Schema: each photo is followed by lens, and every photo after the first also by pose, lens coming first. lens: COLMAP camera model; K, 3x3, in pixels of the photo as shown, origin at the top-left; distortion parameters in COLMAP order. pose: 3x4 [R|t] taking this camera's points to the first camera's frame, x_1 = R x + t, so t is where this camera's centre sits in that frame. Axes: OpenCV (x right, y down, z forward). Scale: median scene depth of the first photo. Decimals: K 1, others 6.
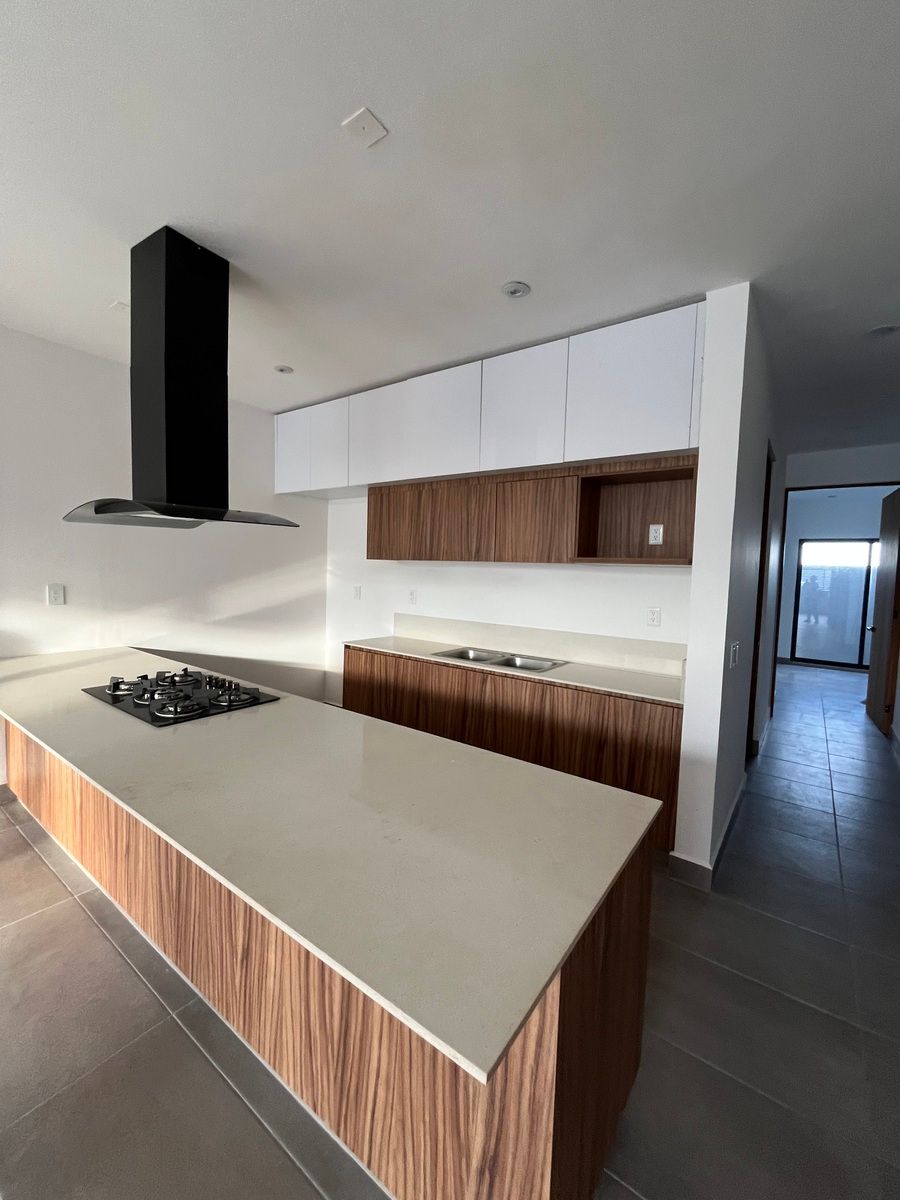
lens RADIAL K [[482.4, 0, 450.0], [0, 482.4, 600.0], [0, 0, 1]] dist [-0.000286, 0.000014]
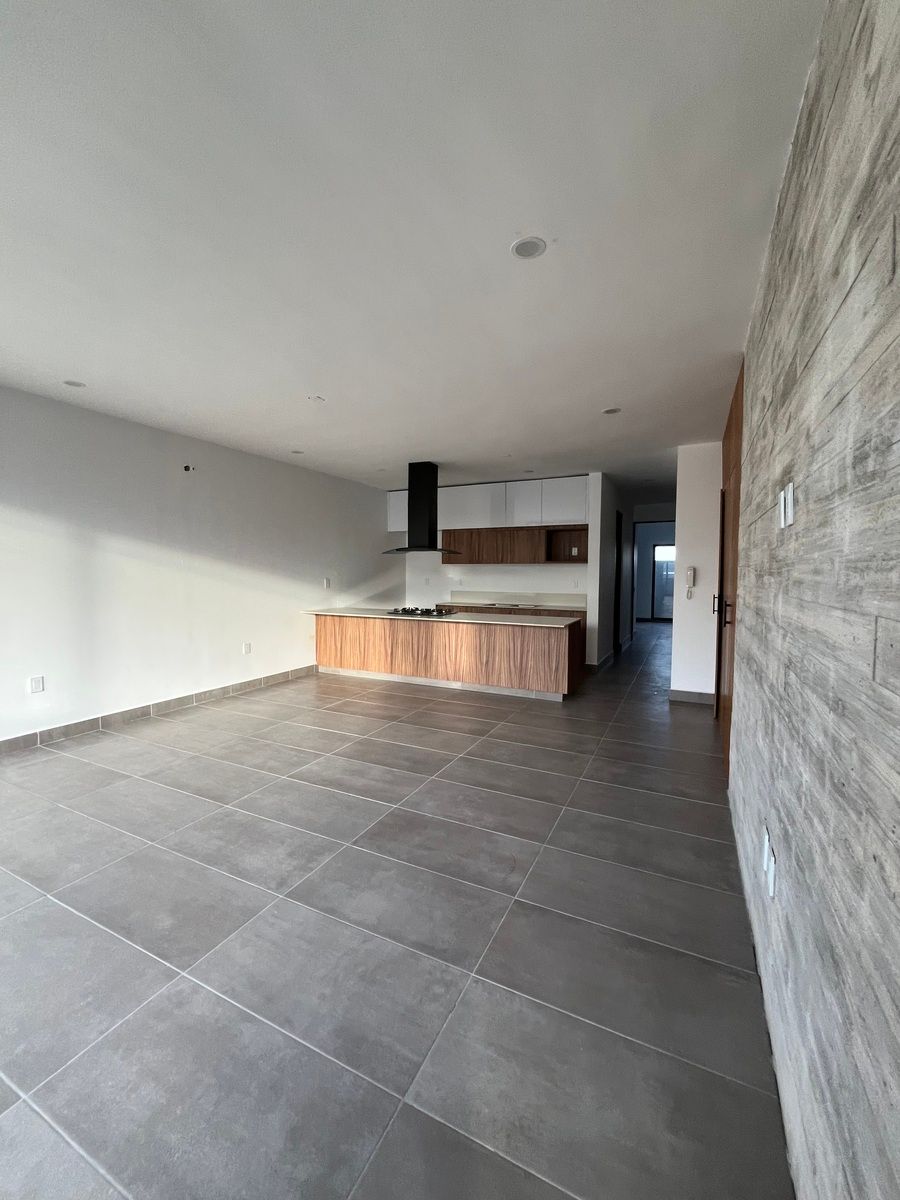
lens RADIAL K [[482.7, 0, 450.0], [0, 482.7, 600.0], [0, 0, 1]] dist [0.000130, 0.000000]
pose [[0.984751, -0.038232, 0.169717, -0.655959], [0.038648, 0.999253, 0.000852, 0.091909], [-0.169622, 0.005720, 0.985493, -1.383240]]
